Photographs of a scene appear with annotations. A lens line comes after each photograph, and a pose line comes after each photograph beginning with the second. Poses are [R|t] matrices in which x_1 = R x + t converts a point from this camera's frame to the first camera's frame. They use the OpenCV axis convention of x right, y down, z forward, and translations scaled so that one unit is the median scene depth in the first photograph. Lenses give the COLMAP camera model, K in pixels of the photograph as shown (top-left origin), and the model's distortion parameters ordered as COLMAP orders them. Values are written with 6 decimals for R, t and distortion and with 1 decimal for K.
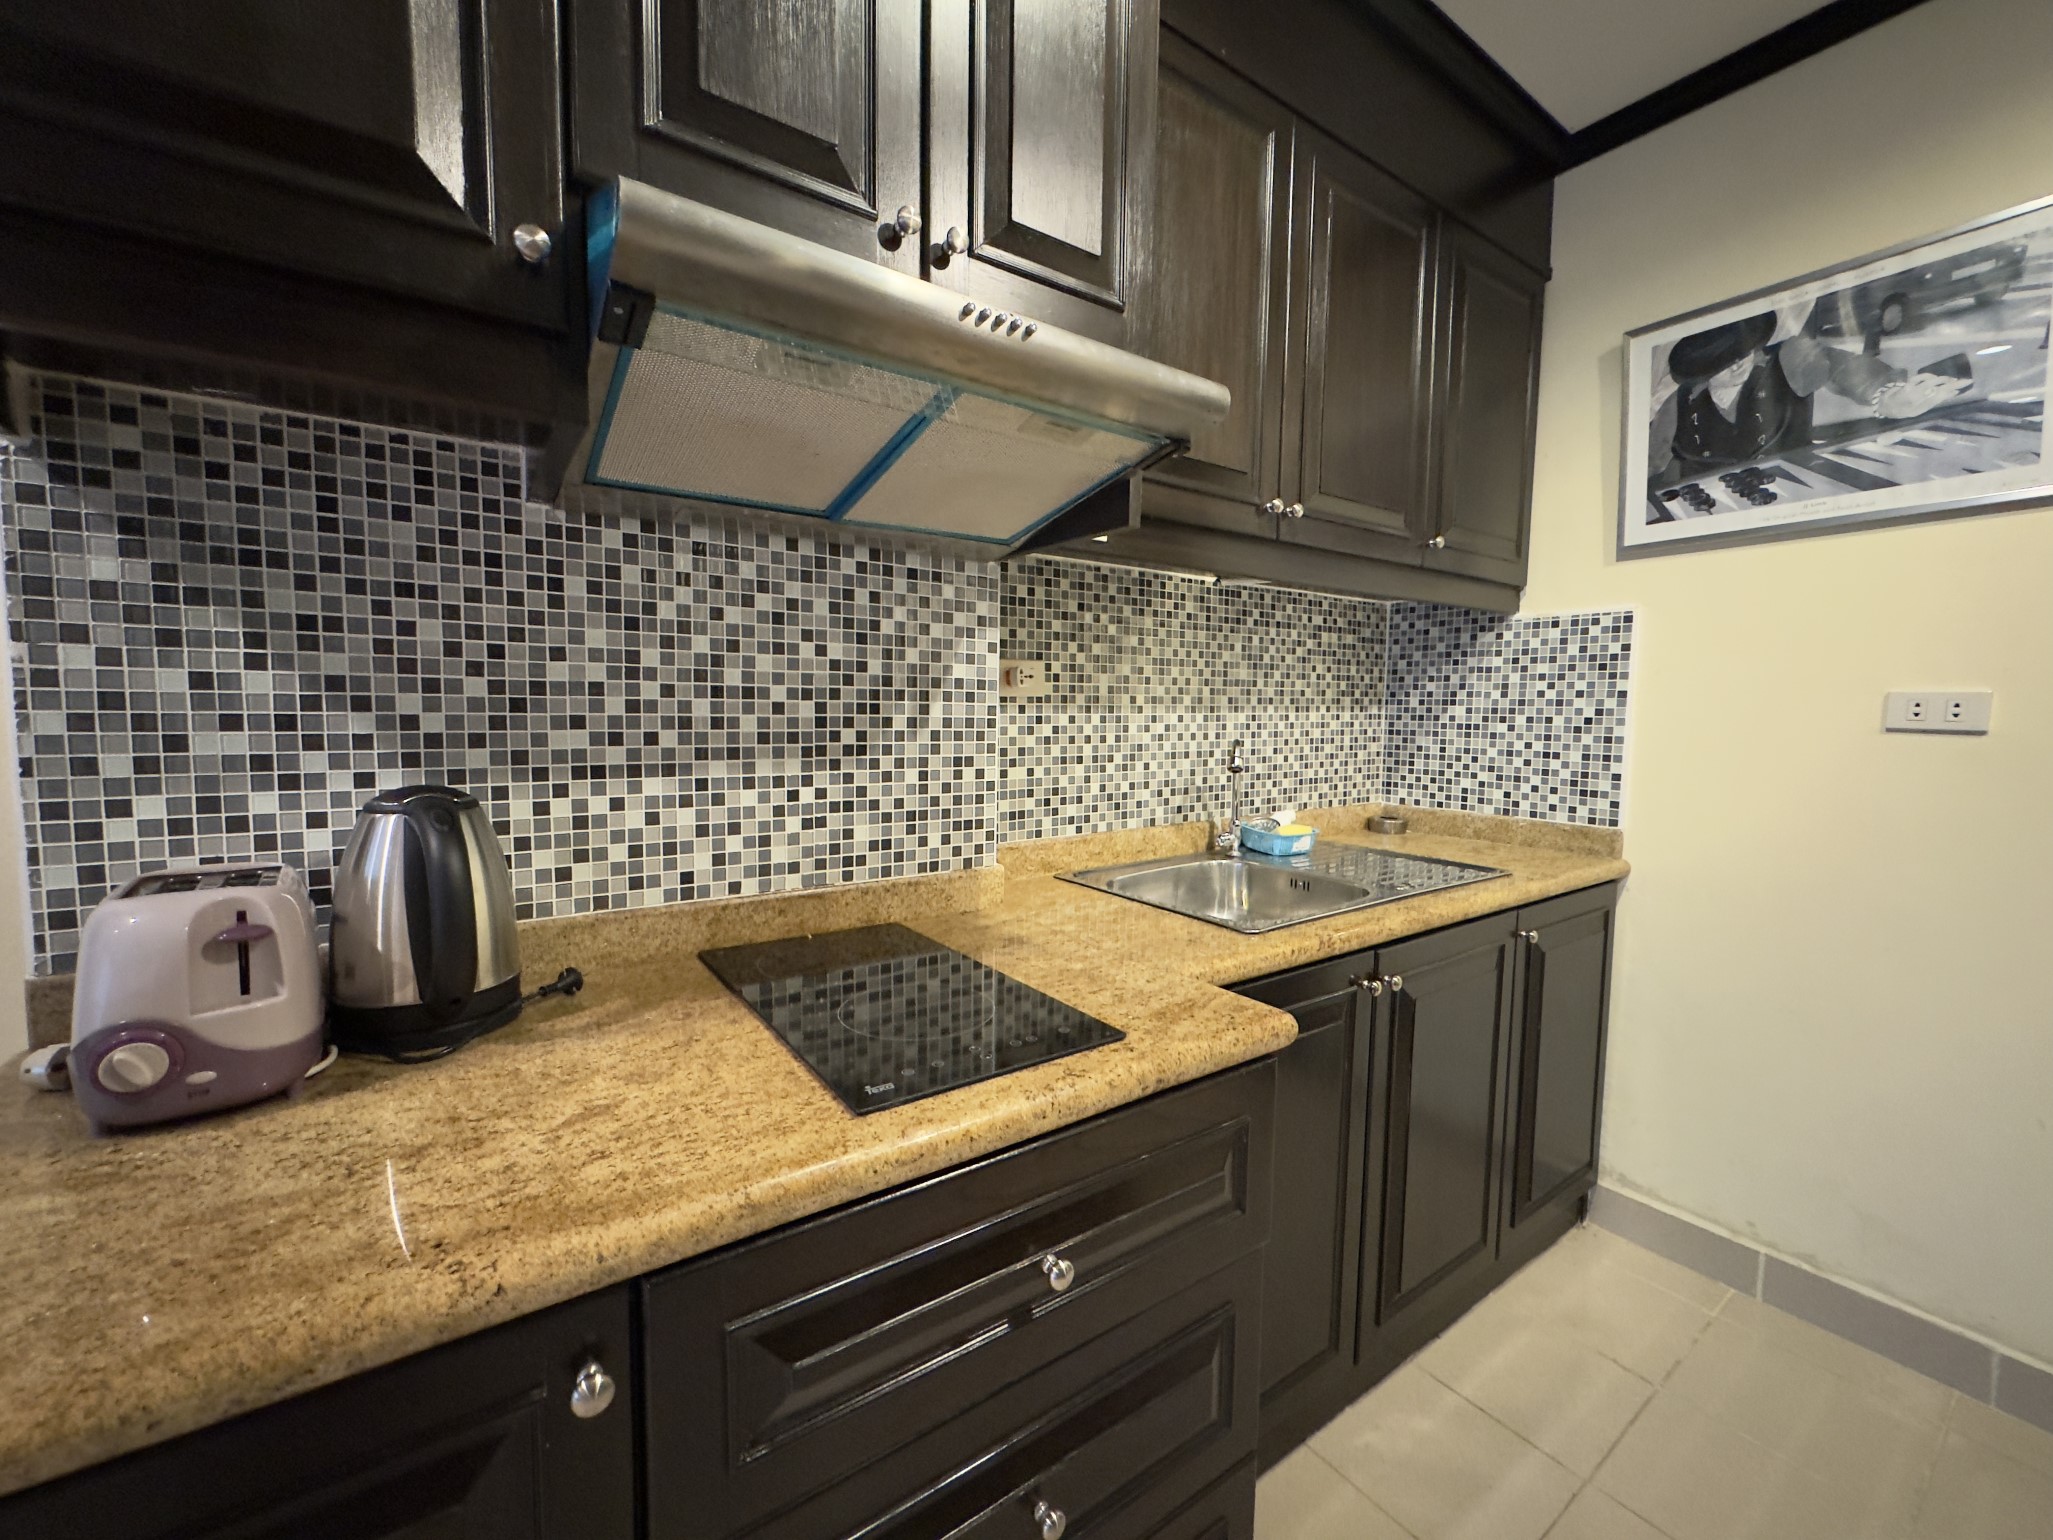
lens RADIAL K [[816.1, 0, 1026.5], [0, 816.1, 770.0], [0, 0, 1]] dist [-0.001369, -0.000126]
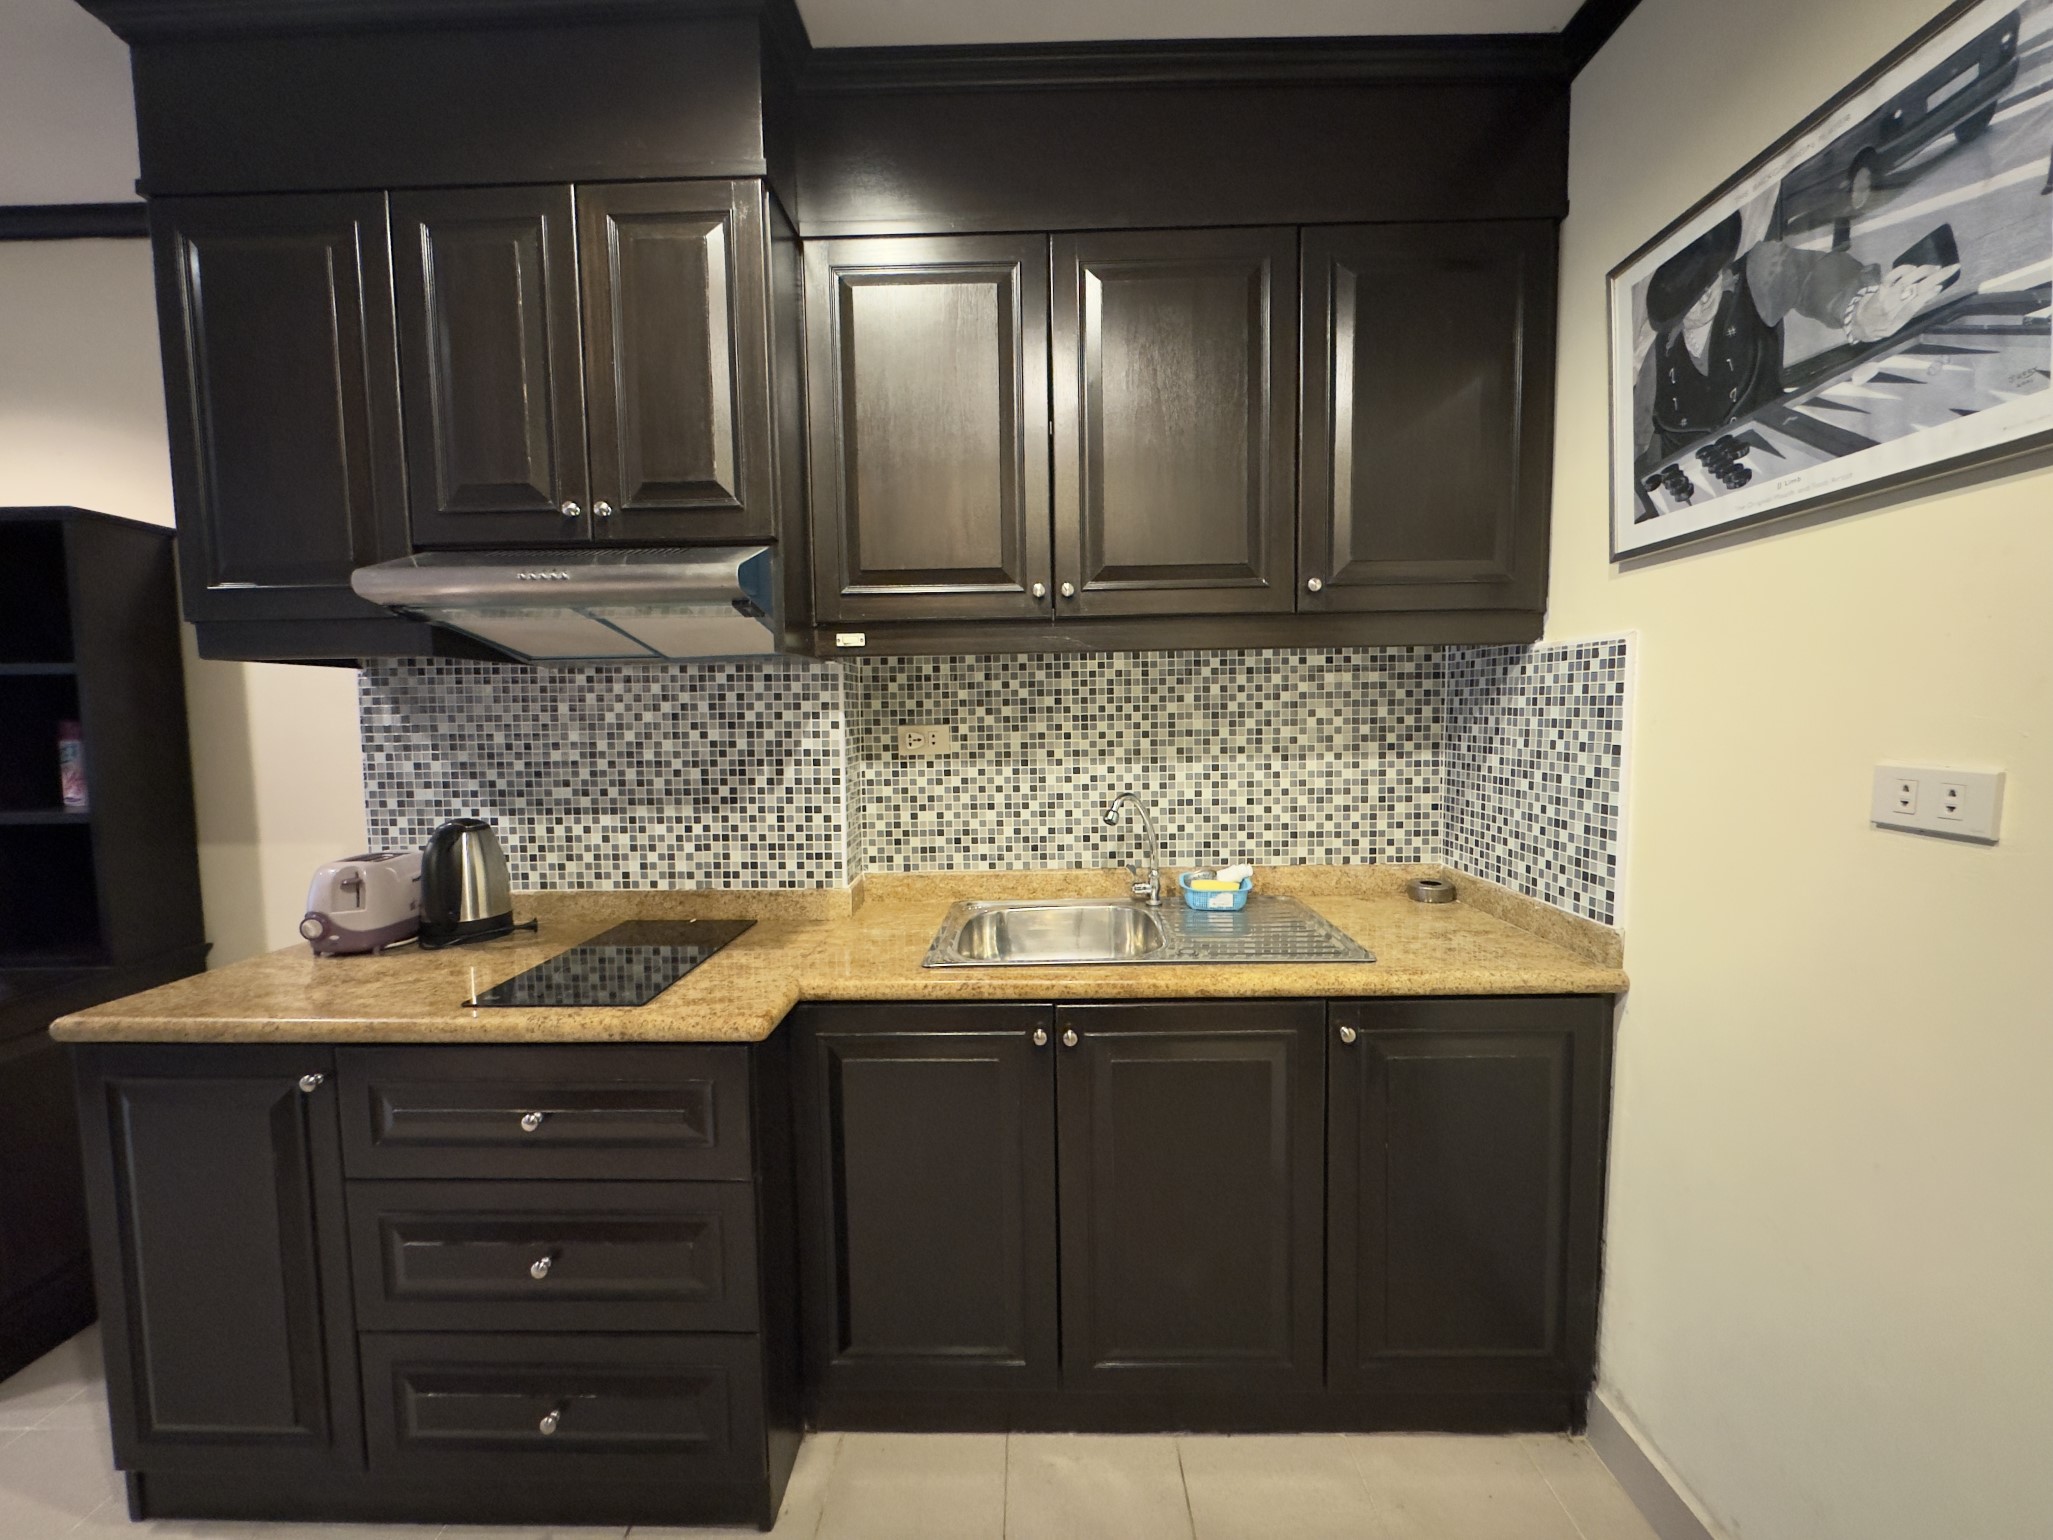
lens RADIAL K [[816.1, 0, 1026.5], [0, 816.1, 770.0], [0, 0, 1]] dist [-0.001369, -0.000126]
pose [[0.810660, 0.020824, -0.585147, 0.796351], [-0.022690, 0.999734, 0.004143, -0.071109], [0.585078, 0.009918, 0.810916, 0.080649]]
